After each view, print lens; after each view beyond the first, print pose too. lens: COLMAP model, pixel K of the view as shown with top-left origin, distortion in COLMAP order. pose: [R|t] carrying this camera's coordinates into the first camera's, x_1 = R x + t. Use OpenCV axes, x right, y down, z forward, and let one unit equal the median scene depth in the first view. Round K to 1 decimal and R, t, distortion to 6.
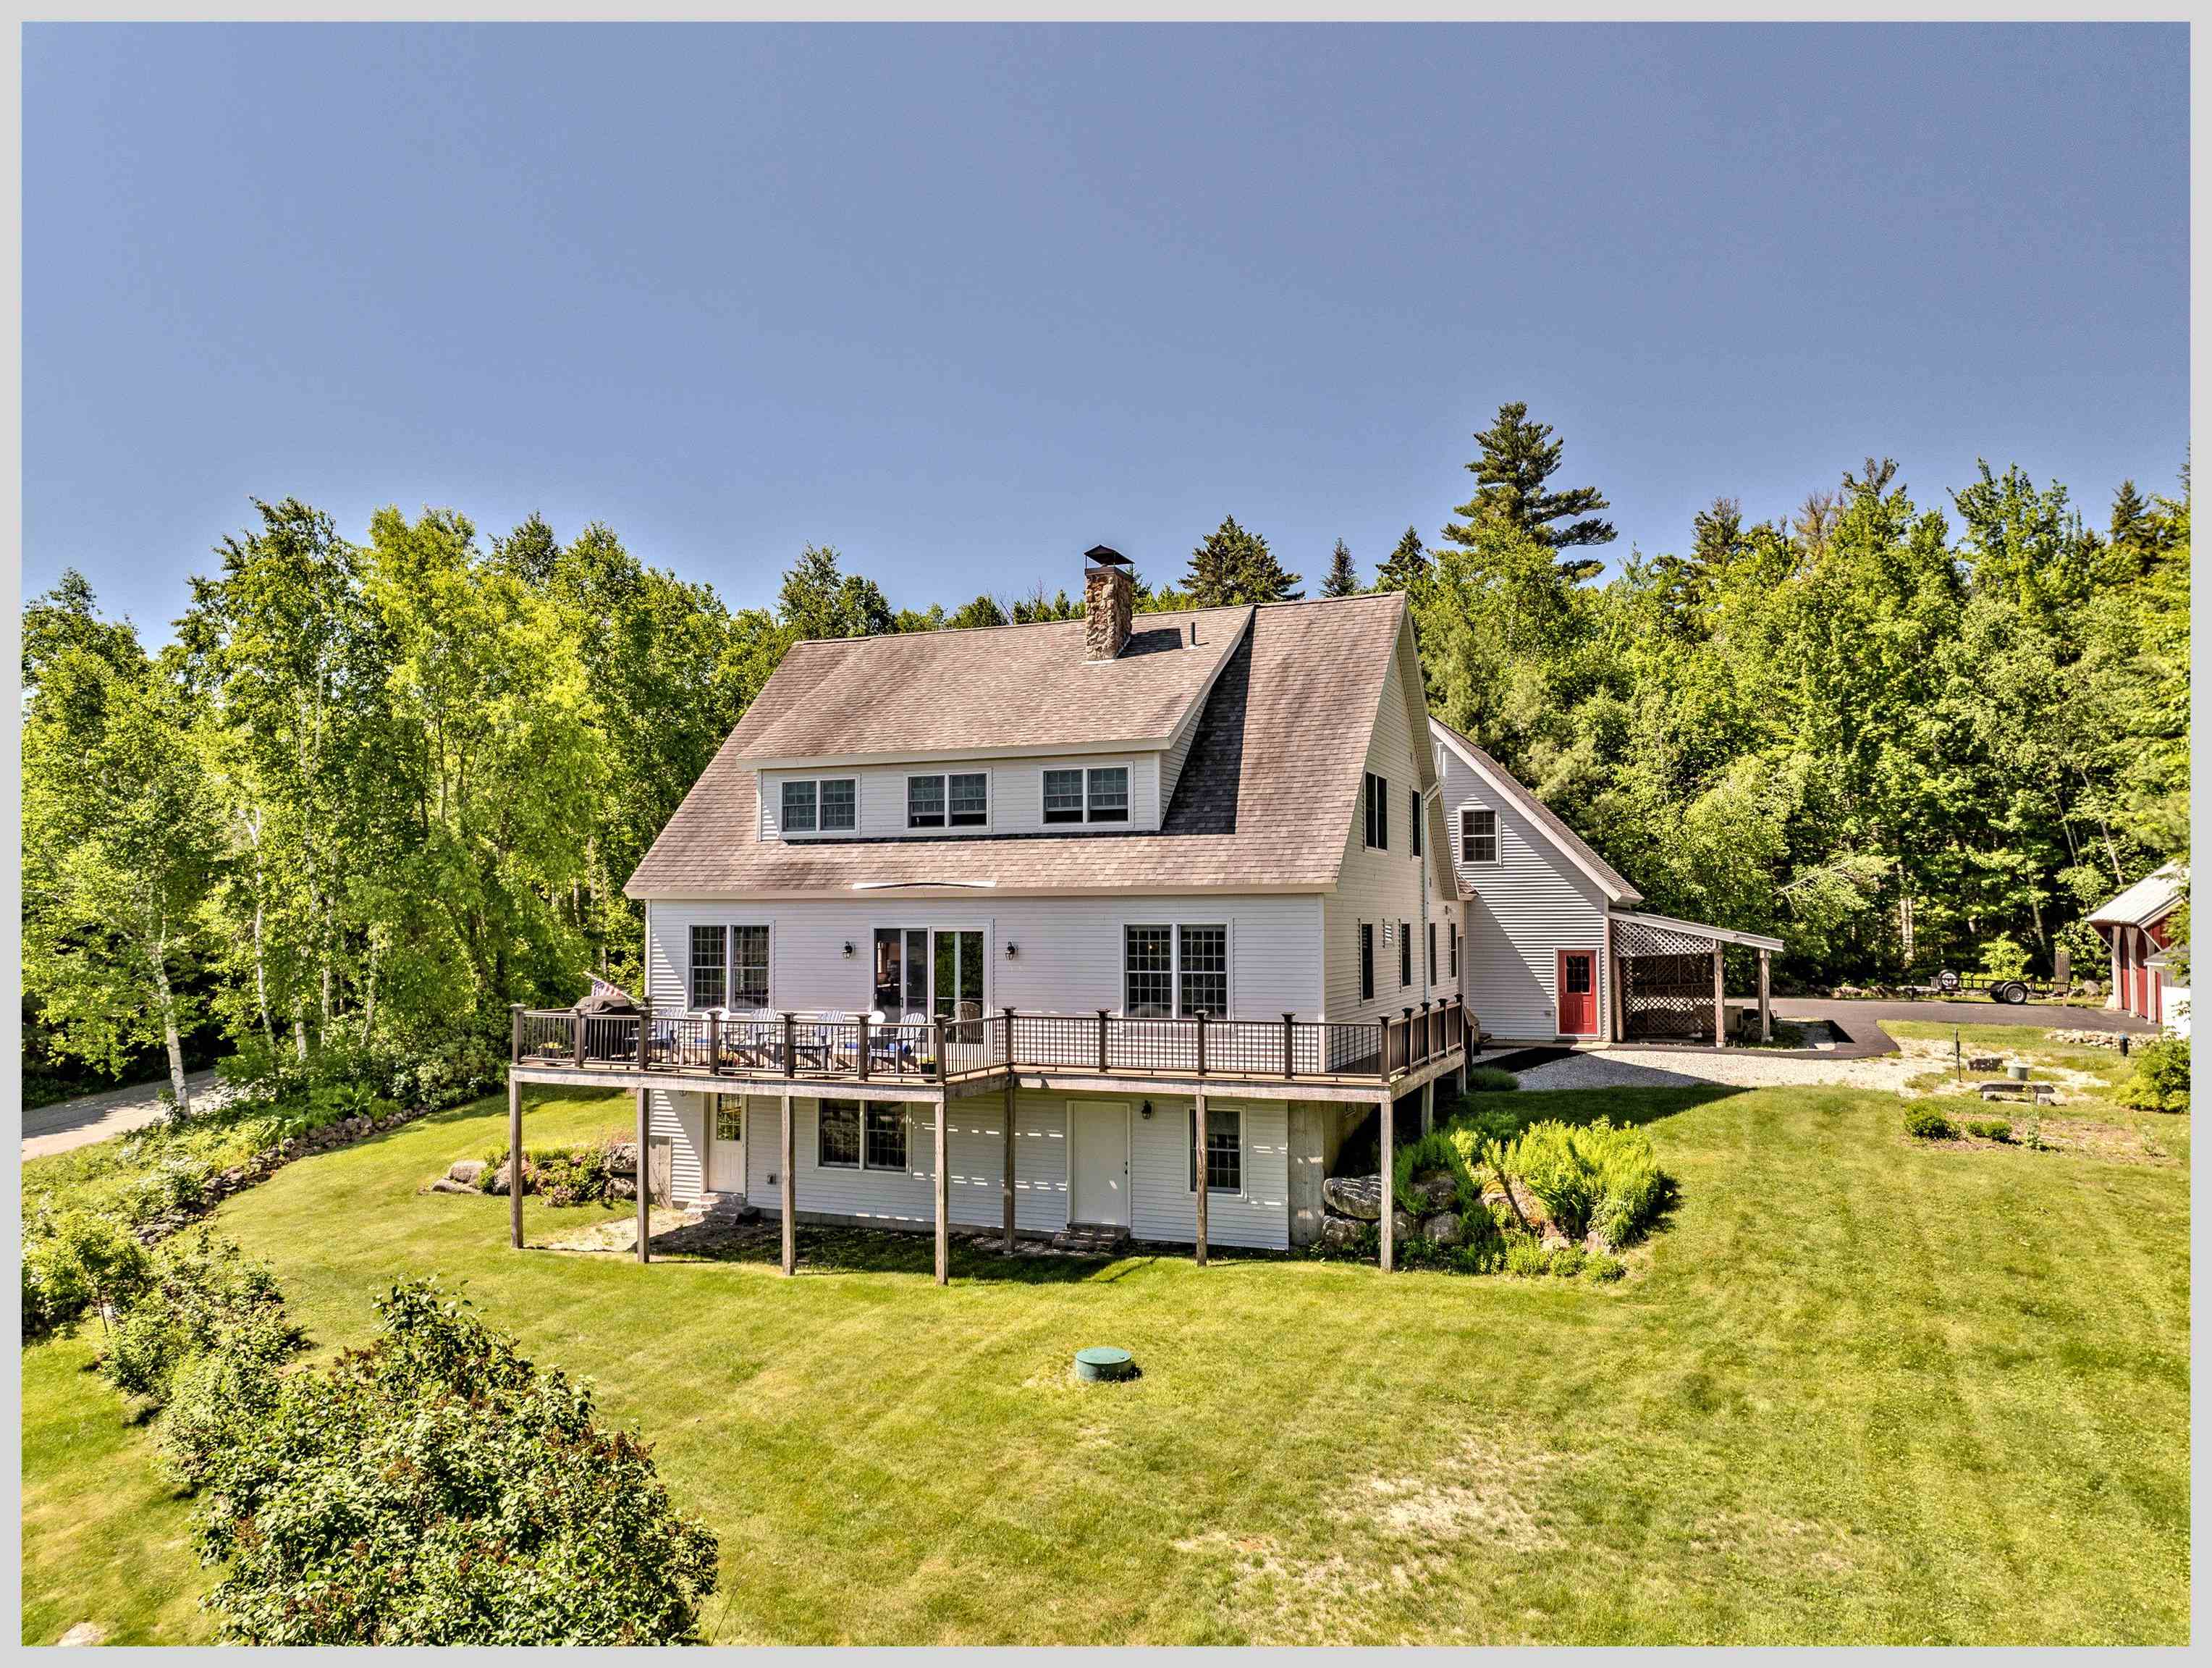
lens RADIAL K [[1585.6, 0, 988.2], [0, 1585.6, 780.9], [0, 0, 1]] dist [-0.027373, -0.018877]
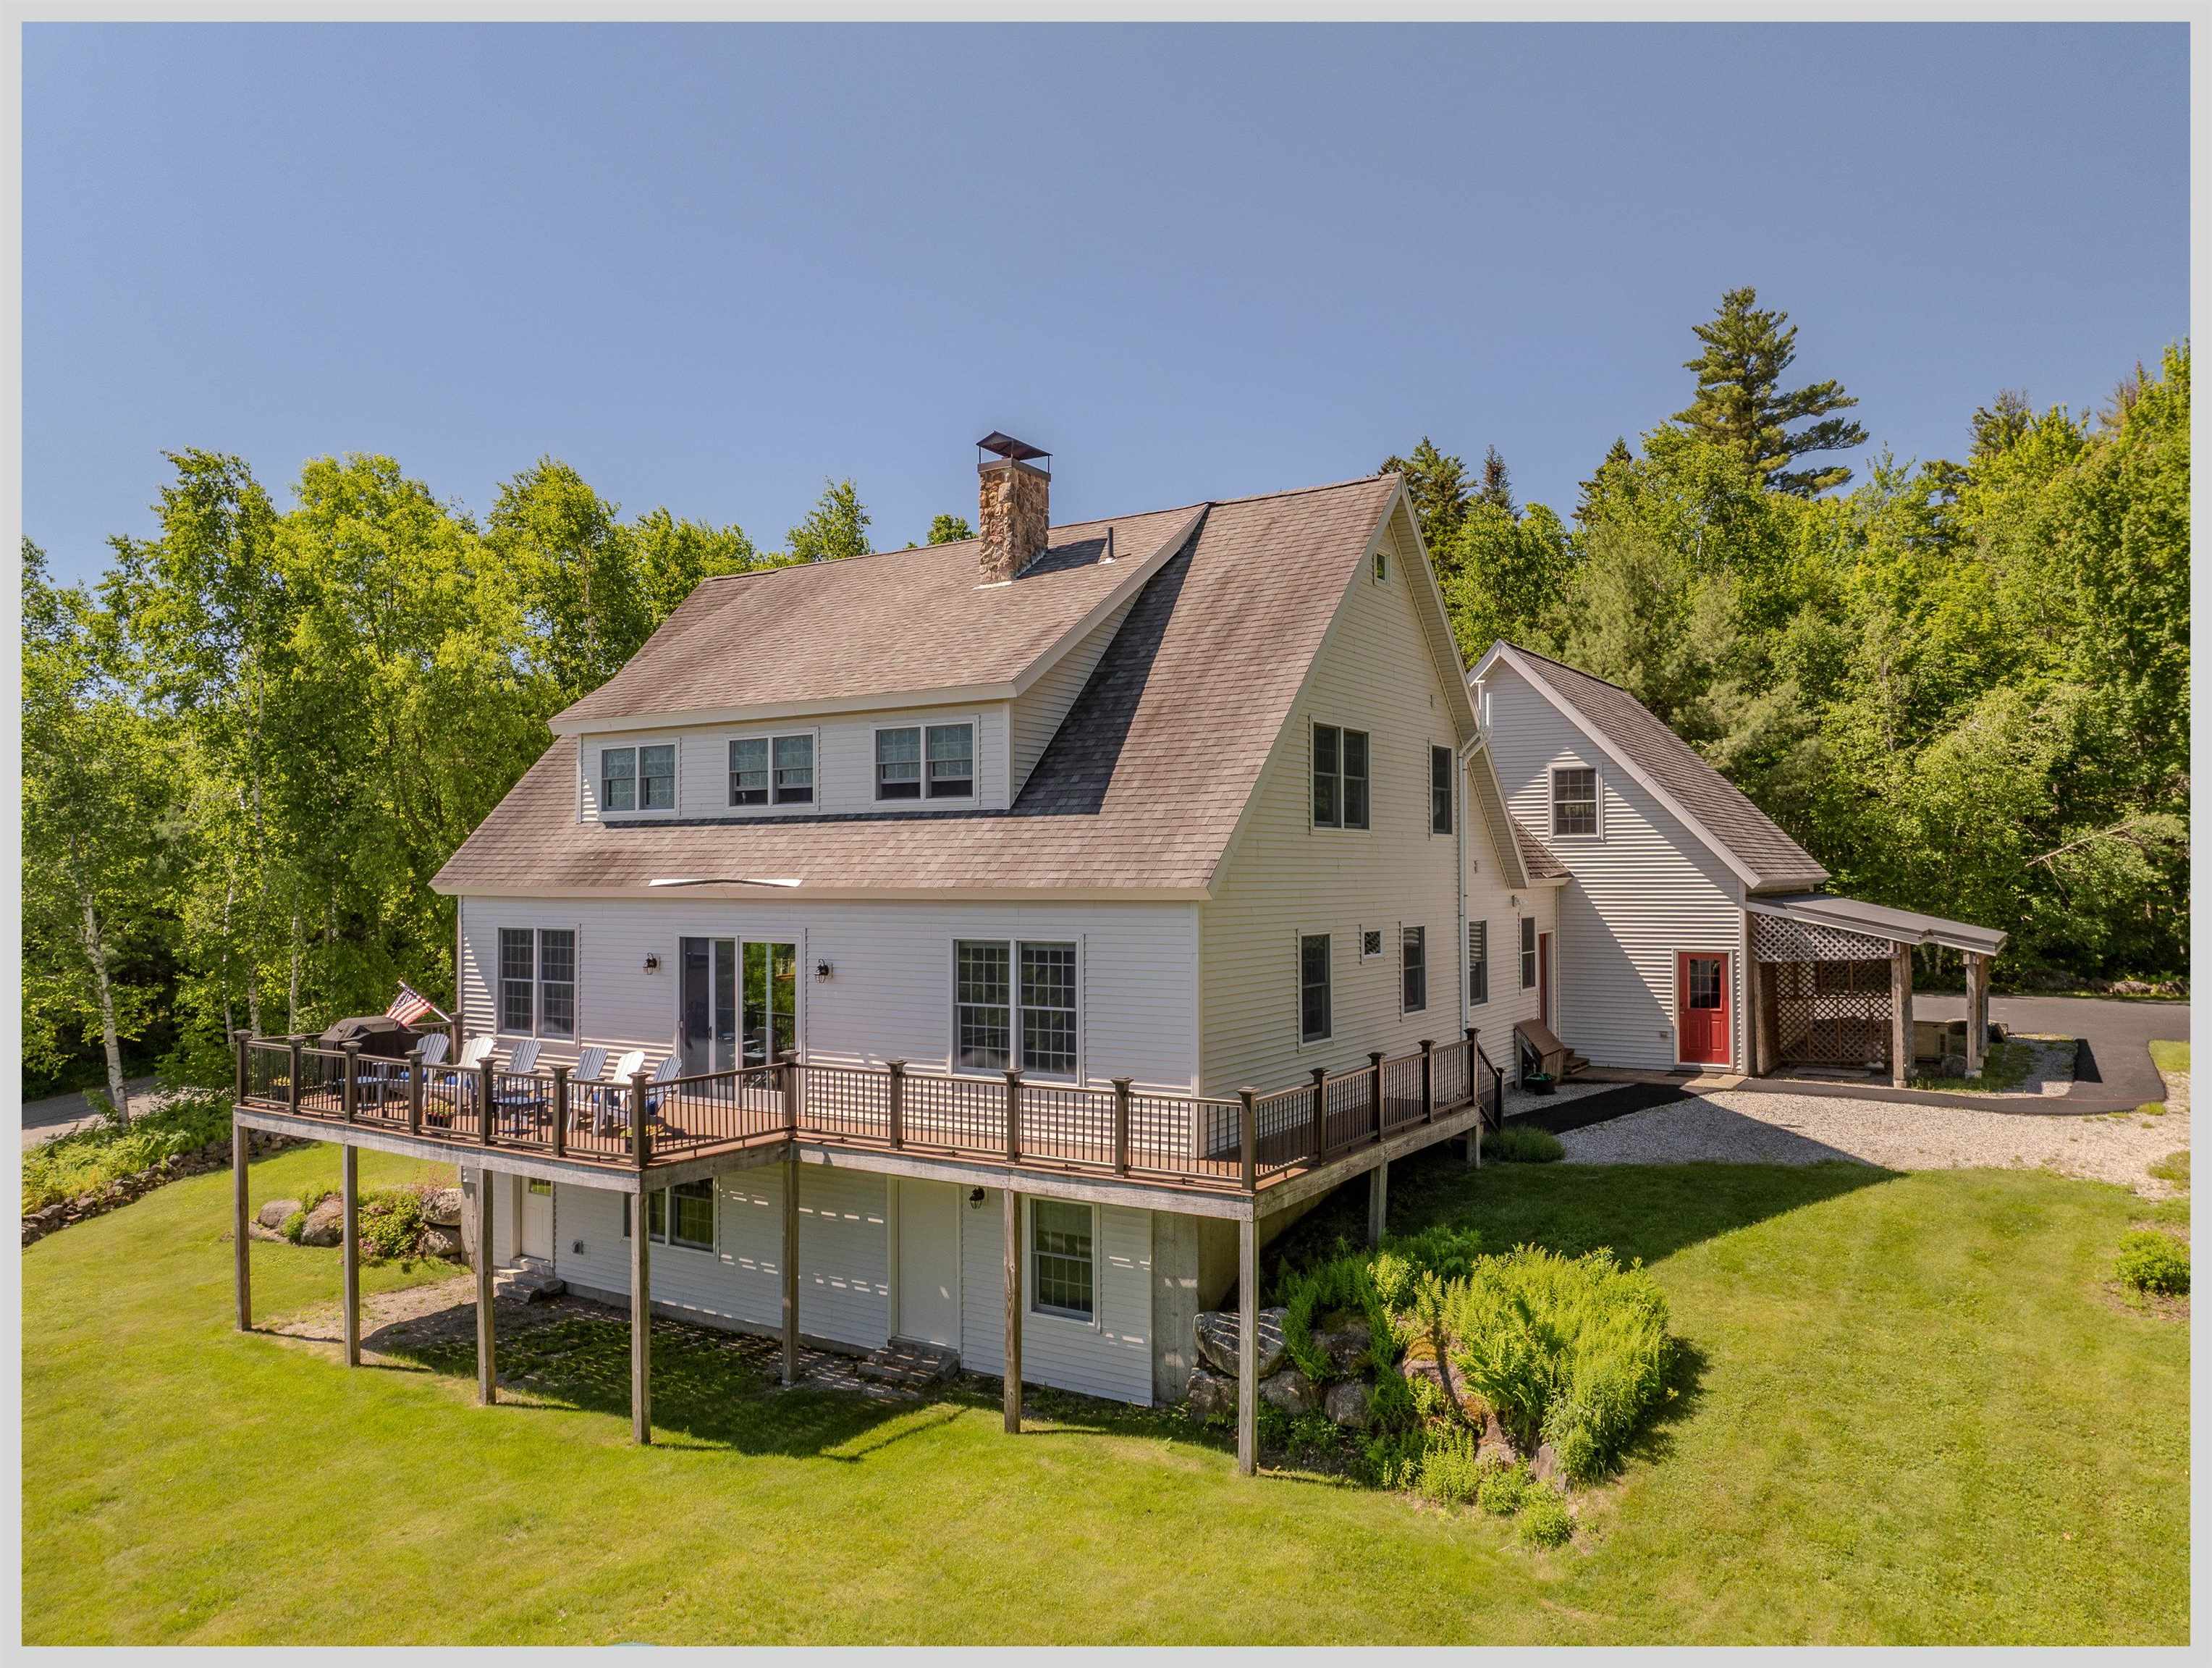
lens RADIAL K [[1471.3, 0, 1102.5], [0, 1471.3, 765.6], [0, 0, 1]] dist [-0.051011, 0.020647]
pose [[0.986422, -0.014663, -0.163577, 0.249893], [0.018373, 0.999607, 0.021193, -0.002237], [0.163202, -0.023911, 0.986303, 0.326444]]
